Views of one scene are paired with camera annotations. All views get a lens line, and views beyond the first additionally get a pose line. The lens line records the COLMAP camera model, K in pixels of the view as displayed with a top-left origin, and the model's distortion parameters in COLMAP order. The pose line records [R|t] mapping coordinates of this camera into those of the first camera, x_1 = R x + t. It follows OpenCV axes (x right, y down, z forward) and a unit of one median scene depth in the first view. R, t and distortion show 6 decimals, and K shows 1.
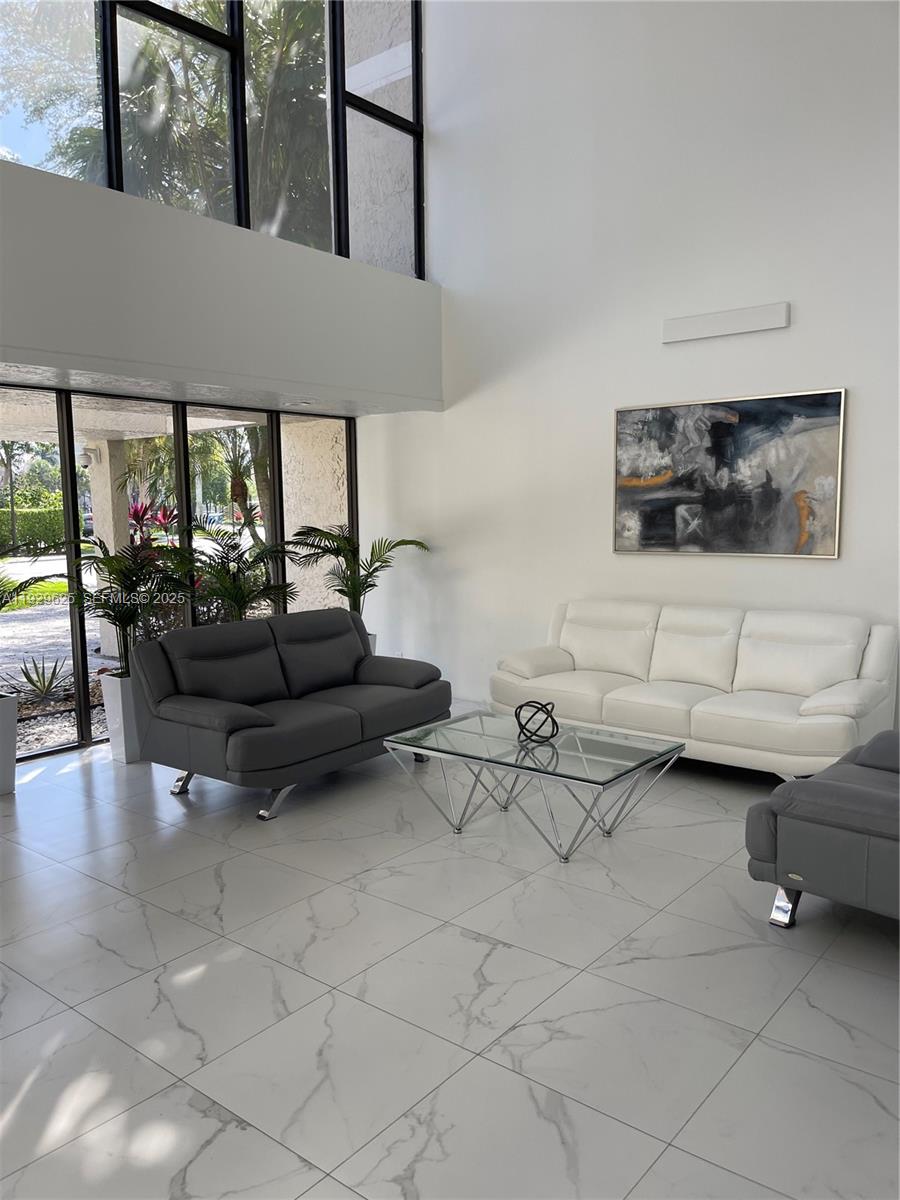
lens RADIAL K [[917.5, 0, 421.9], [0, 917.5, 606.3], [0, 0, 1]] dist [0.051097, -0.054087]
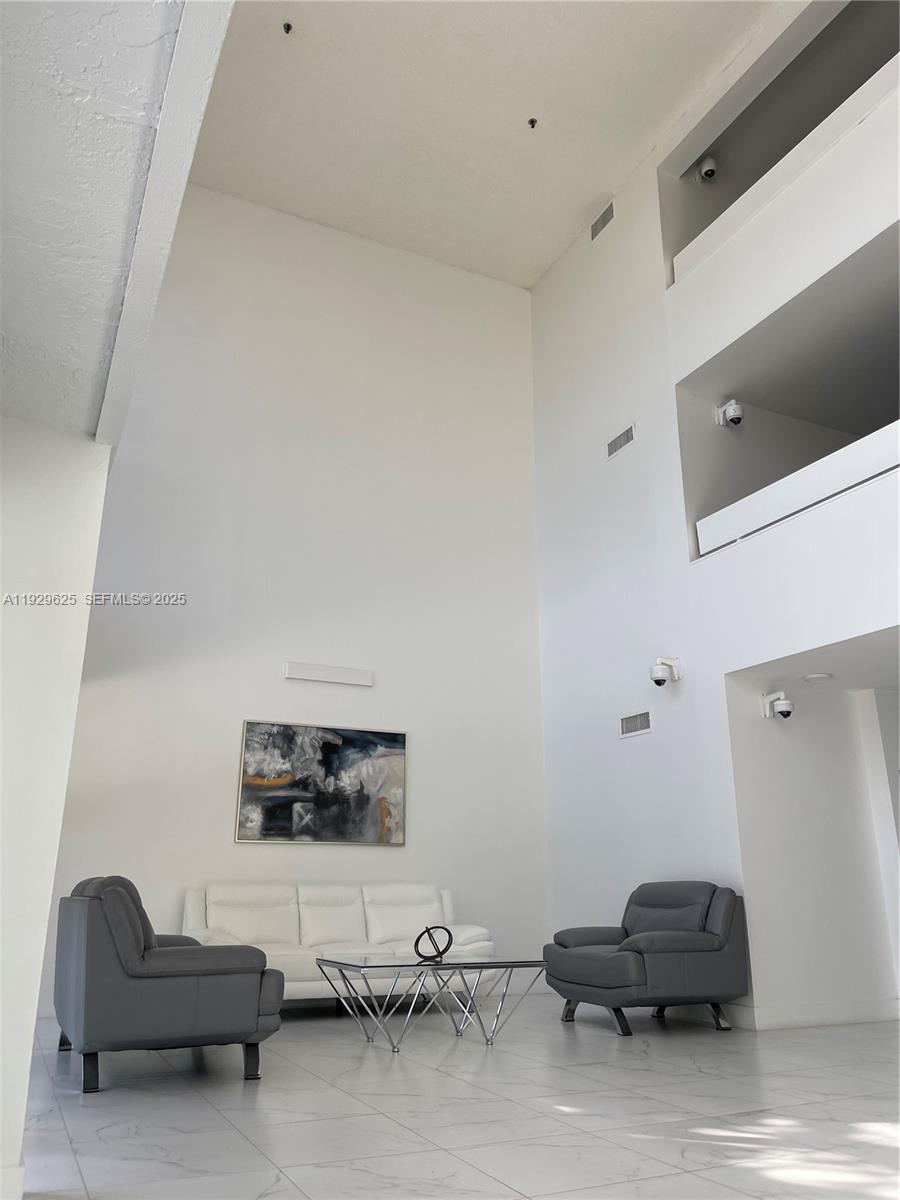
lens RADIAL K [[917.5, 0, 449.6], [0, 917.5, 580.5], [0, 0, 1]] dist [0.051097, -0.054087]
pose [[0.413541, 0.306877, 0.857211, -0.834029], [0.091899, 0.922611, -0.374624, 0.105382], [-0.905836, 0.233699, 0.353335, 0.291653]]
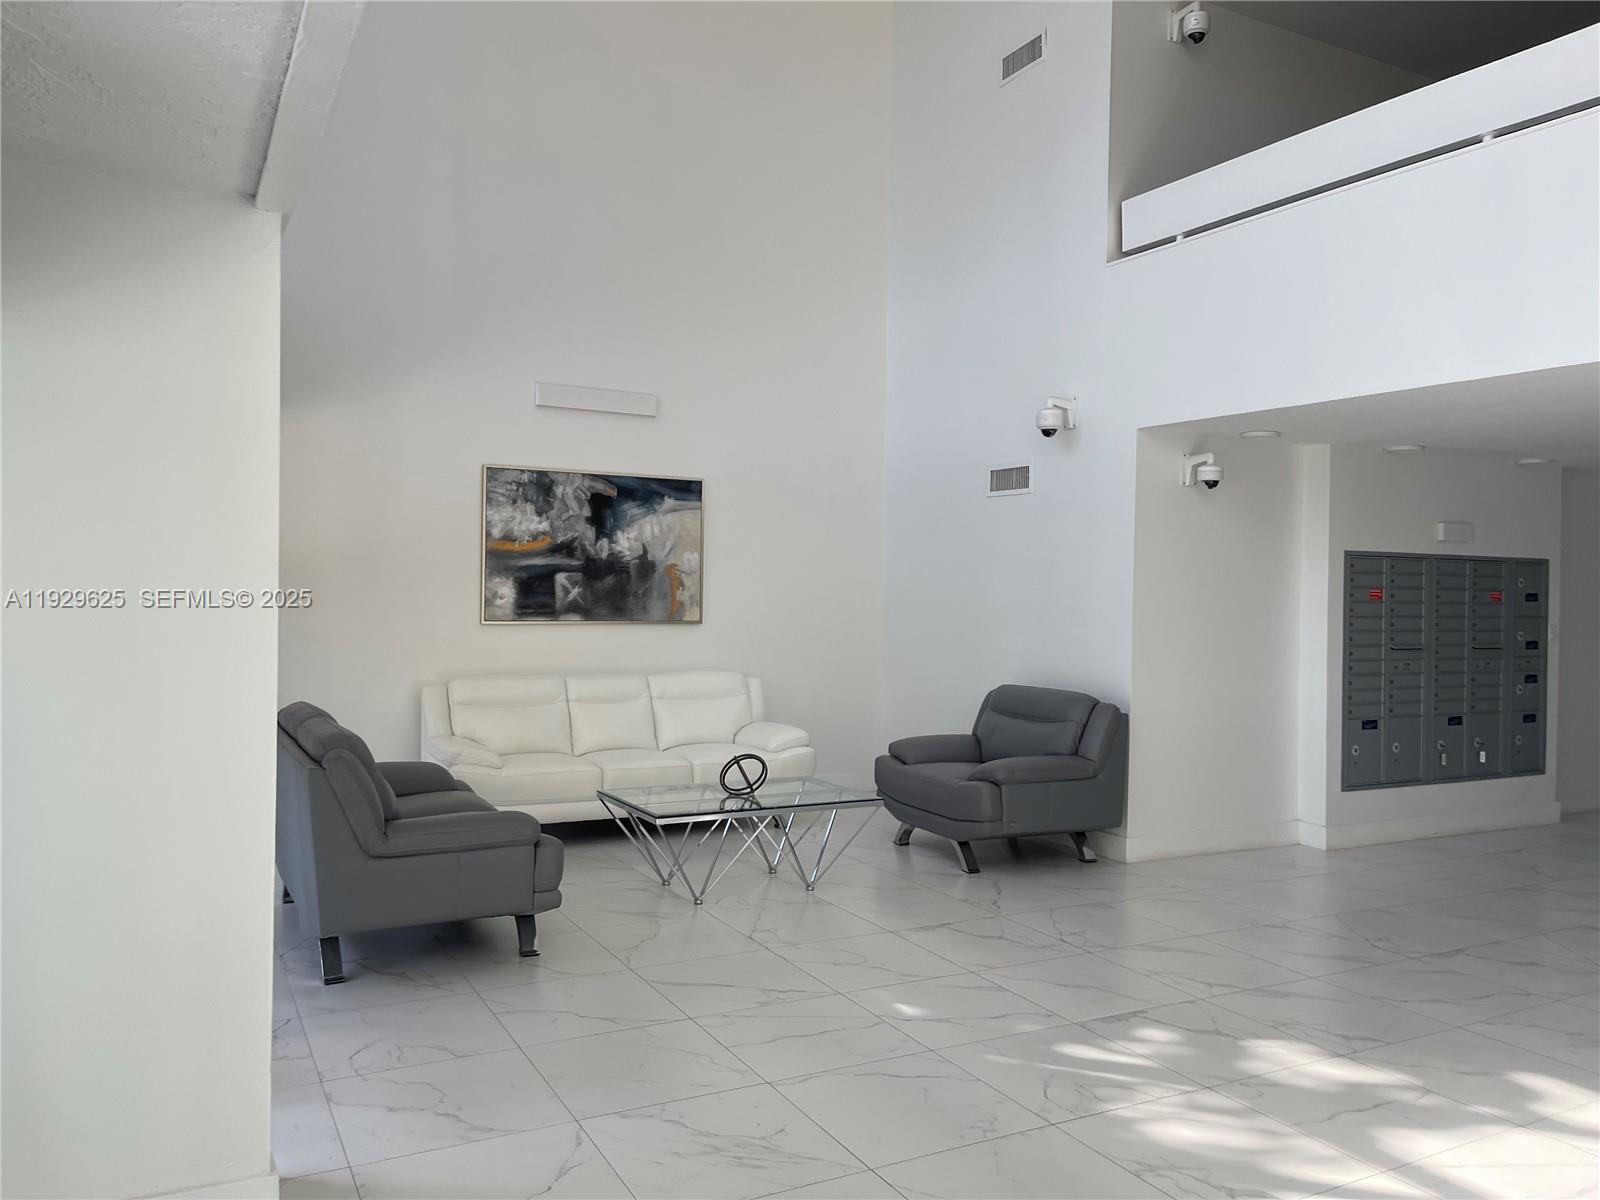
lens RADIAL K [[1223.4, 0, 798.3], [0, 1223.4, 595.1], [0, 0, 1]] dist [0.051097, -0.054087]
pose [[0.371044, 0.017763, 0.928446, -0.837935], [0.080440, 0.995444, -0.051191, -0.000314], [-0.925125, 0.093678, 0.367924, 0.301246]]
